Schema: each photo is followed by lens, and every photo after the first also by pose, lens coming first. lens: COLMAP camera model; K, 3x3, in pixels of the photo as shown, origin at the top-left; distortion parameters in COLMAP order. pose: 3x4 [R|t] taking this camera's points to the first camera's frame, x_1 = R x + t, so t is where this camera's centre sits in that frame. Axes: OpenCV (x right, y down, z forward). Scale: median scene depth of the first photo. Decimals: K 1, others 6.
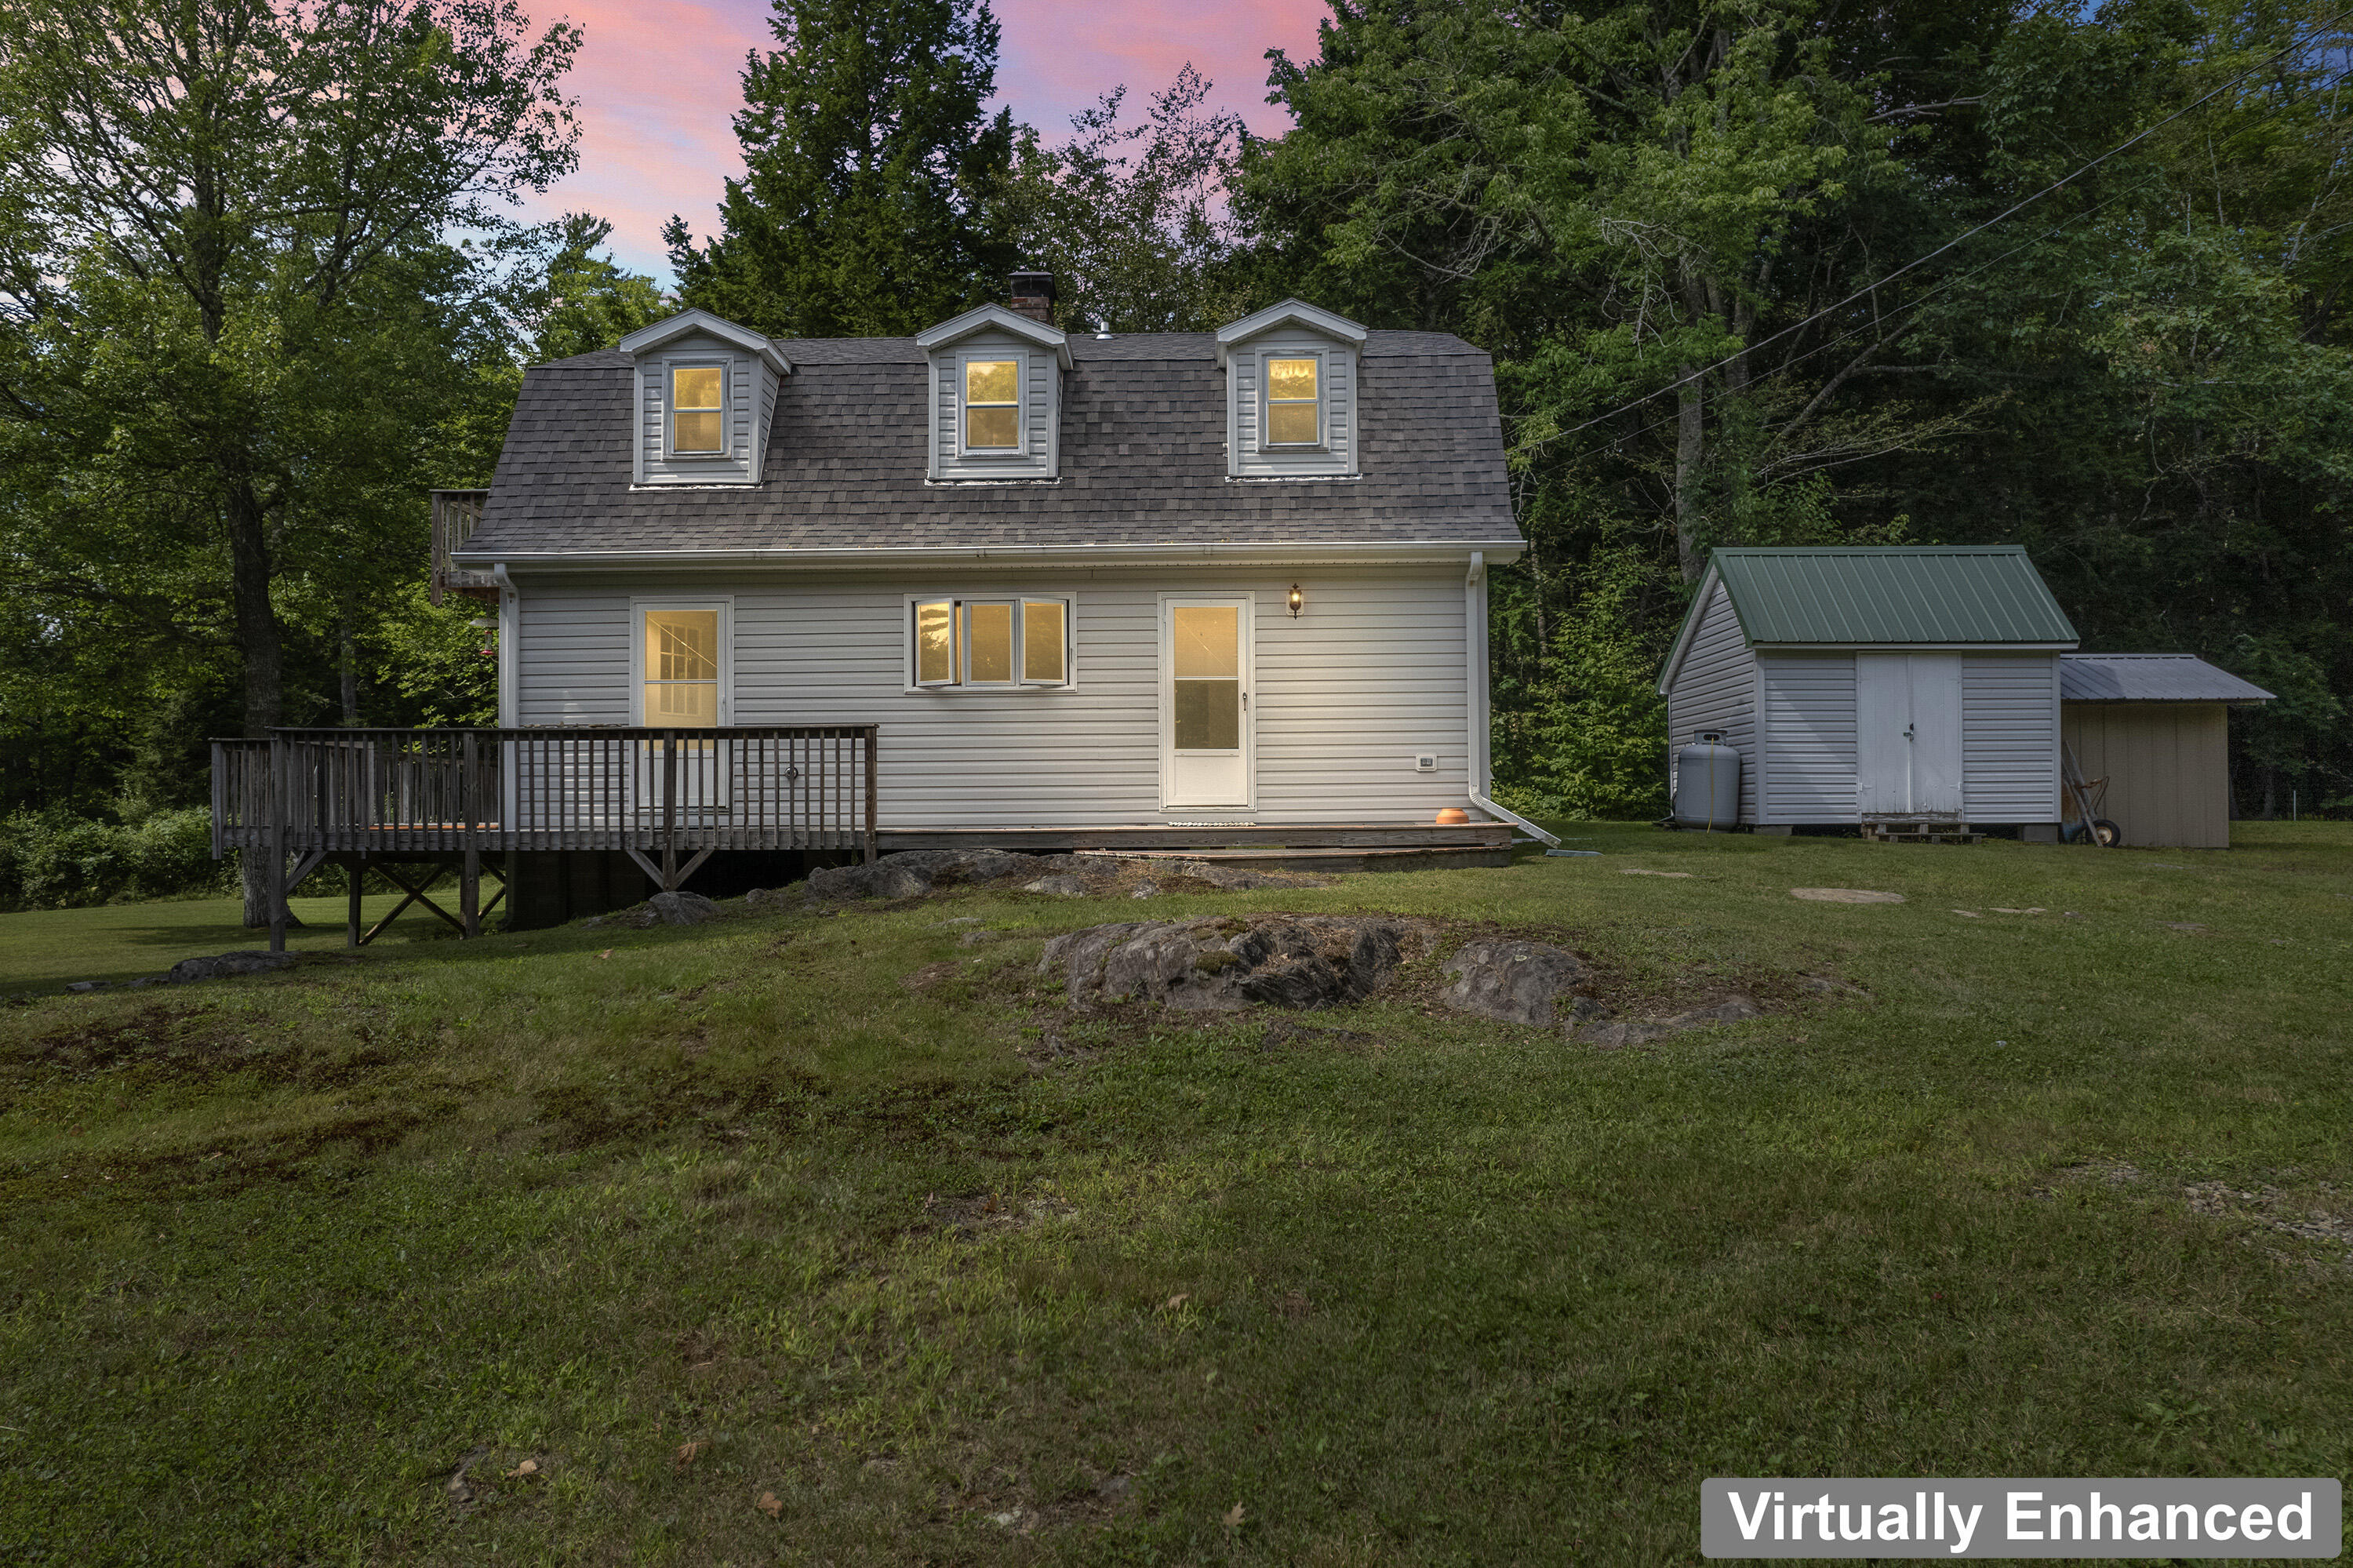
lens RADIAL K [[1503.0, 0, 1180.8], [0, 1503.0, 806.6], [0, 0, 1]] dist [-0.077424, 0.076054]
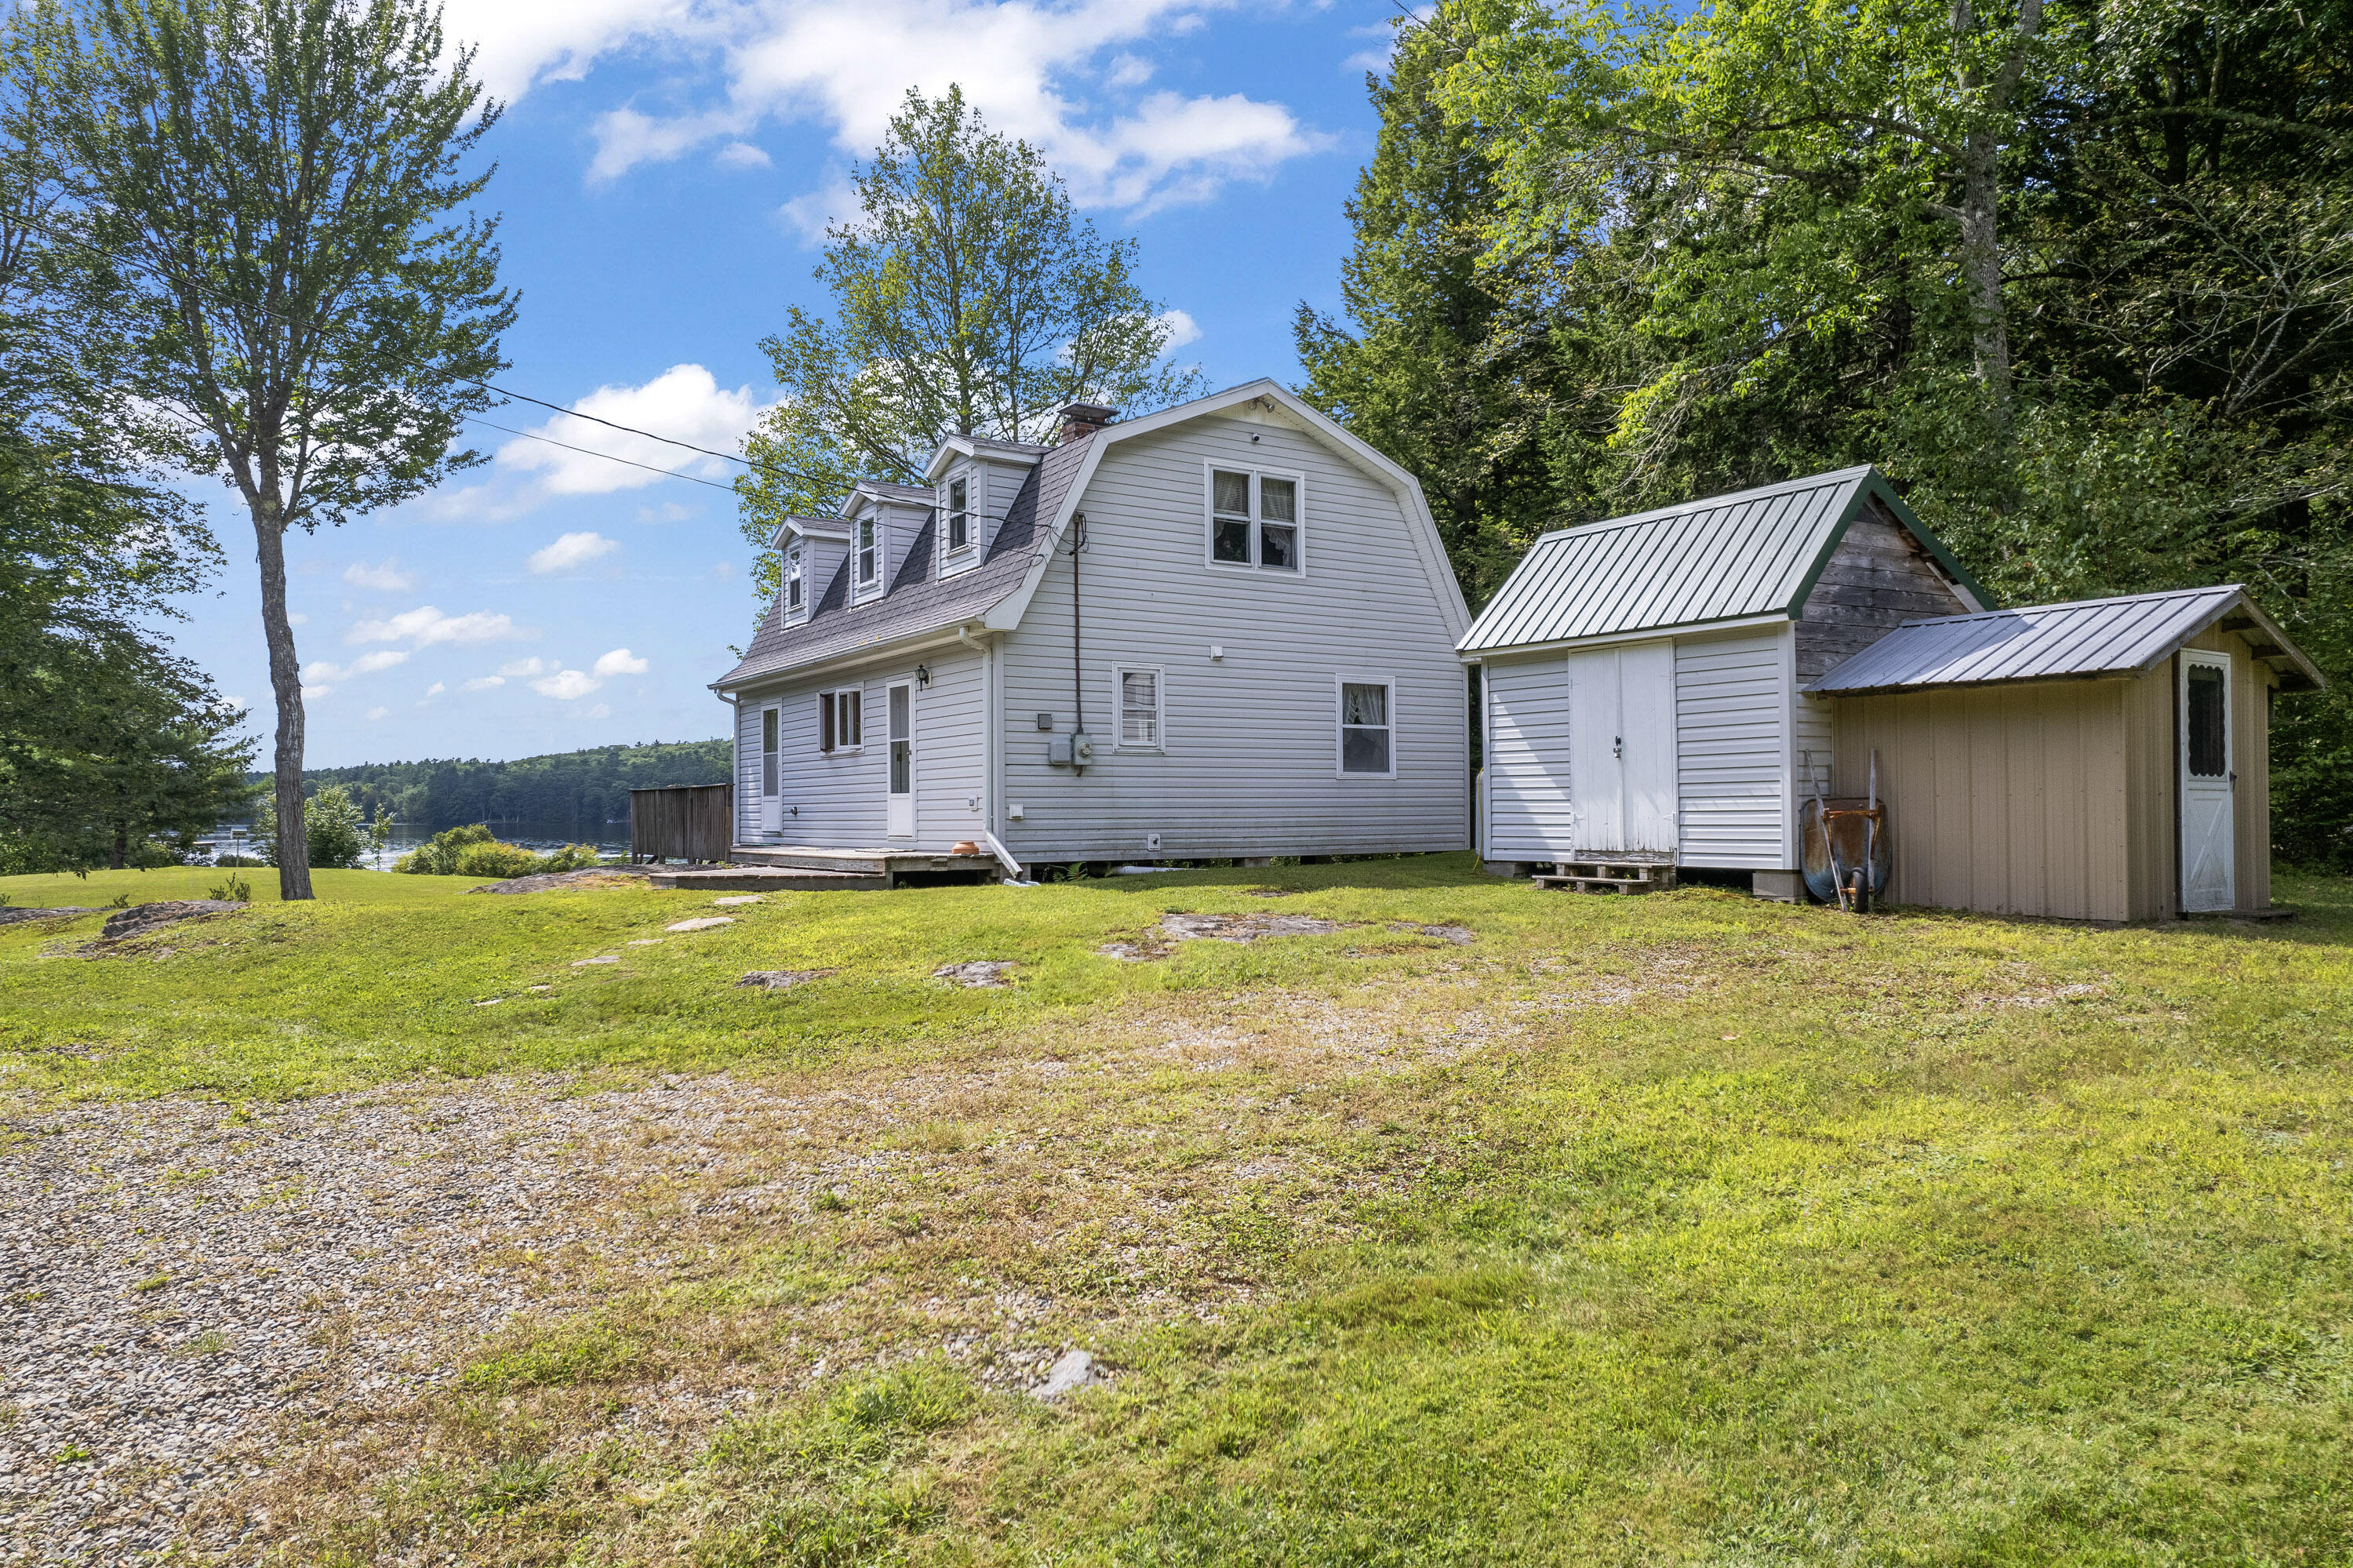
lens RADIAL K [[1503.0, 0, 1180.8], [0, 1503.0, 806.6], [0, 0, 1]] dist [-0.077424, 0.076054]
pose [[0.574357, -0.001674, -0.818603, 1.205684], [0.005622, 0.999982, 0.001899, -0.026614], [0.818586, -0.005693, 0.574356, 0.427430]]
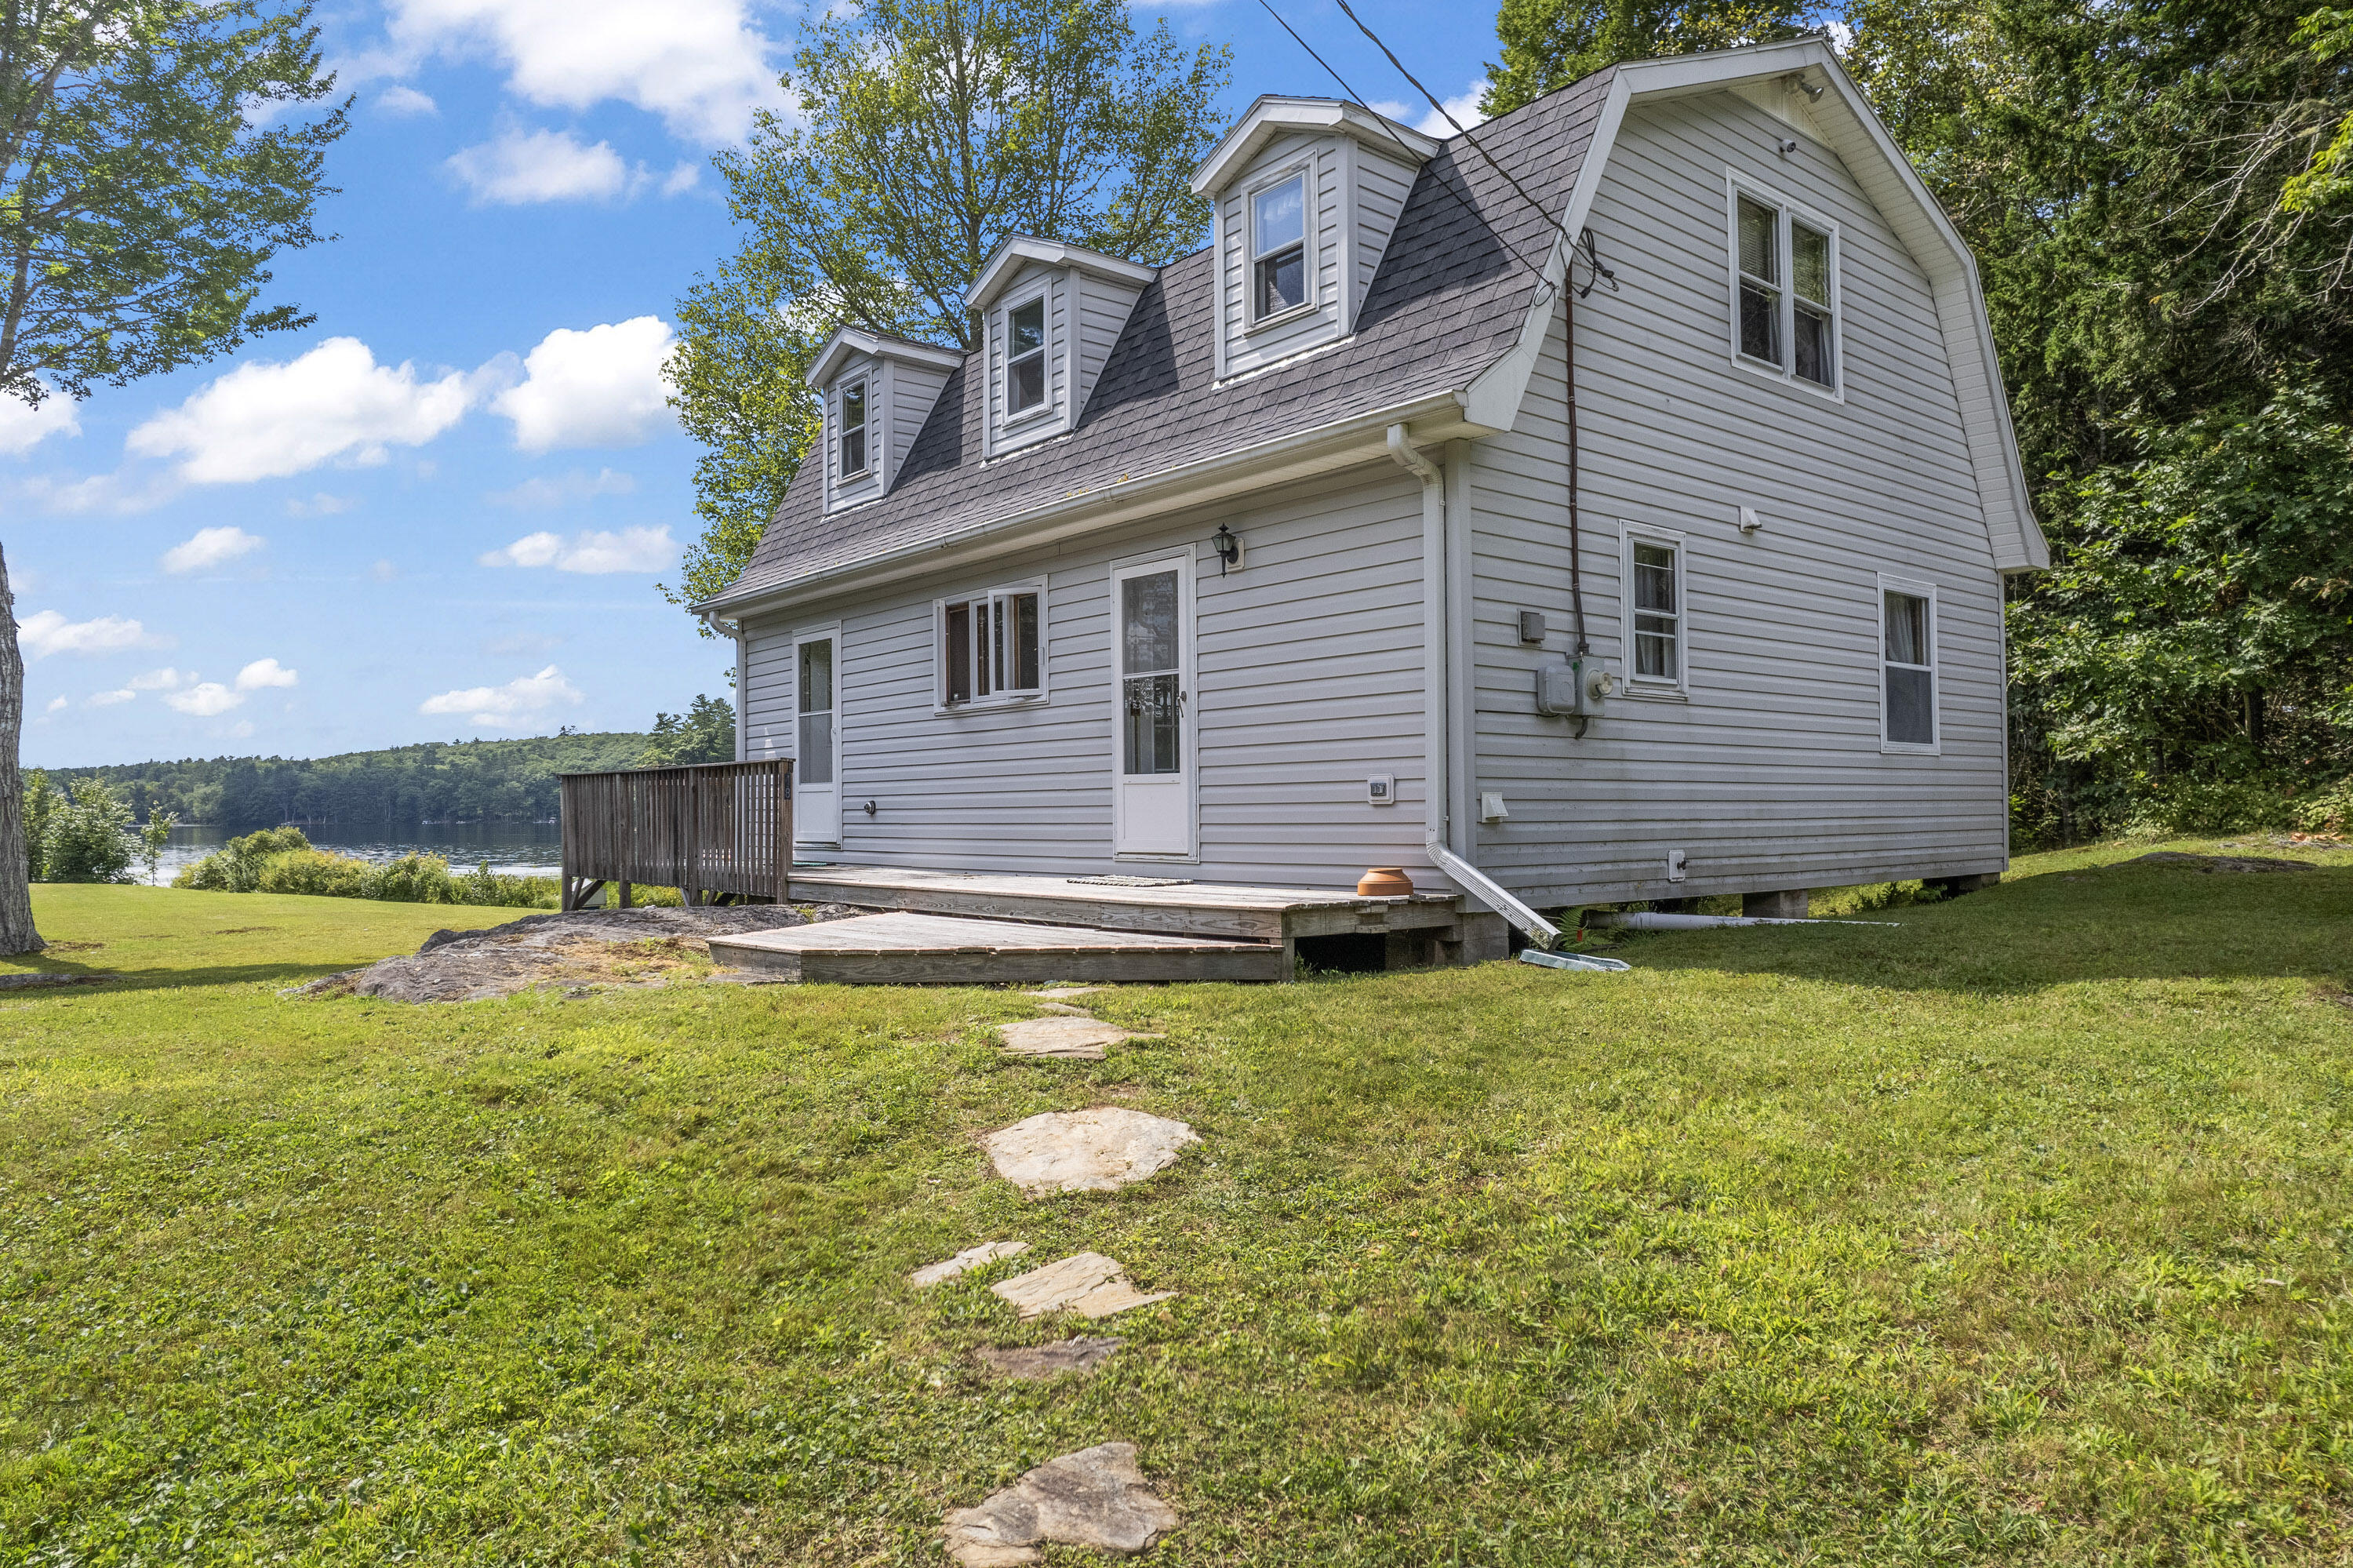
lens RADIAL K [[1503.0, 0, 1180.8], [0, 1503.0, 806.6], [0, 0, 1]] dist [-0.077424, 0.076054]
pose [[0.657501, -0.001463, -0.753452, 0.545516], [0.003950, 0.999991, 0.001505, -0.022899], [0.753443, -0.003966, 0.657501, 0.524834]]
